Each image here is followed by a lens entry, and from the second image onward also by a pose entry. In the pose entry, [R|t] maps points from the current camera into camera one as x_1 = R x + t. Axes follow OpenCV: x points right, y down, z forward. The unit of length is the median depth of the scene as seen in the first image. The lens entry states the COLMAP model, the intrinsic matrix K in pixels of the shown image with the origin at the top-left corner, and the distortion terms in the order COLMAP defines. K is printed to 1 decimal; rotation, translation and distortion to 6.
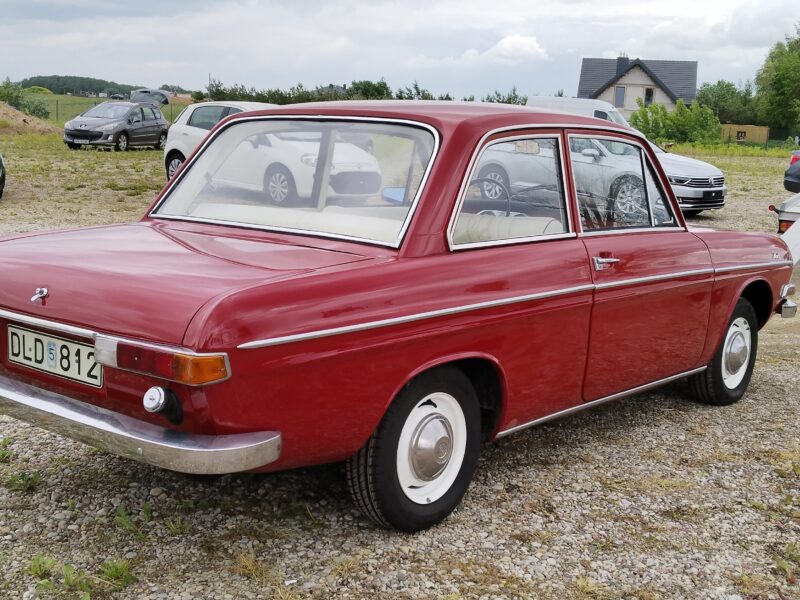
lens RADIAL K [[1070.0, 0, 388.3], [0, 1070.0, 300.5], [0, 0, 1]] dist [0.270153, -0.772963]
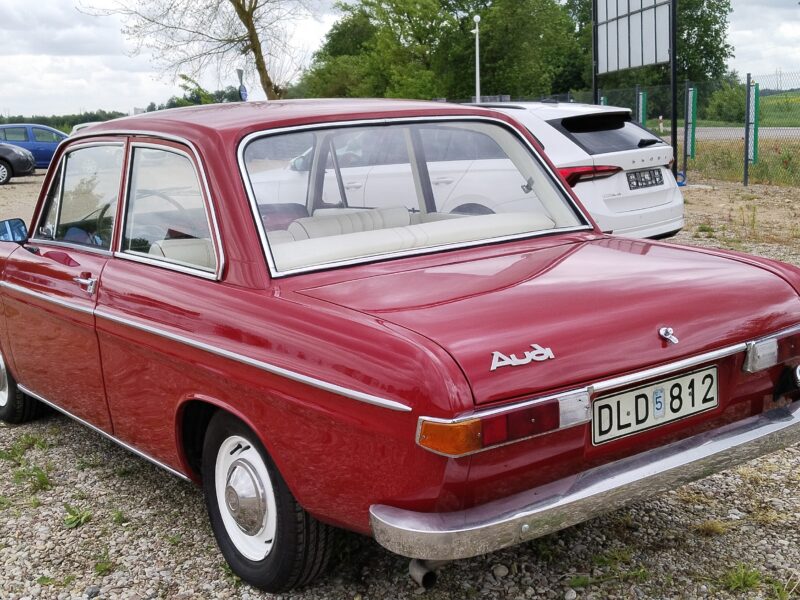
lens RADIAL K [[1070.0, 0, 388.3], [0, 1070.0, 300.5], [0, 0, 1]] dist [0.270153, -0.772963]
pose [[0.218802, -0.214682, 0.951860, -1.154918], [0.214468, 0.962223, 0.167720, -0.219956], [-0.951908, 0.167446, 0.256579, 0.959350]]
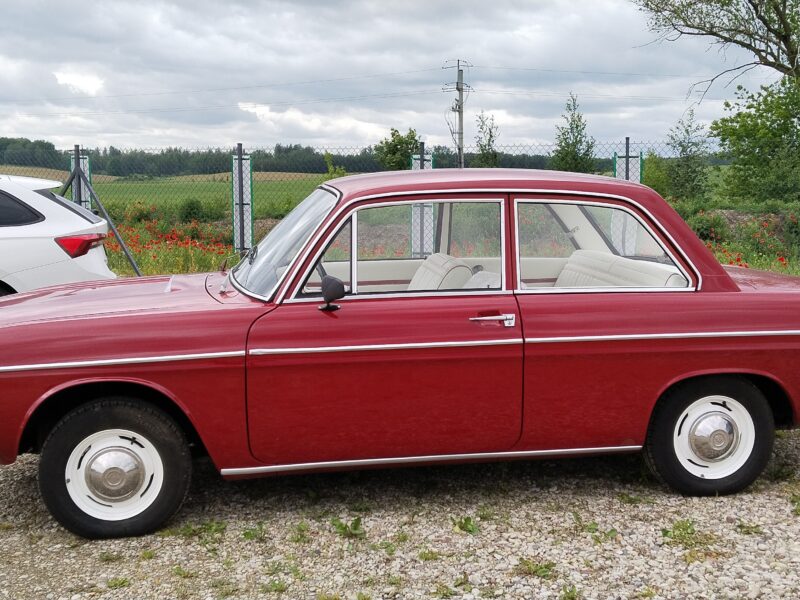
lens RADIAL K [[1070.0, 0, 388.3], [0, 1070.0, 300.5], [0, 0, 1]] dist [0.270153, -0.772963]
pose [[-0.797071, -0.112469, 0.593320, -0.782638], [0.069599, 0.958848, 0.275259, -0.514182], [-0.599861, 0.260695, -0.756442, 2.670782]]
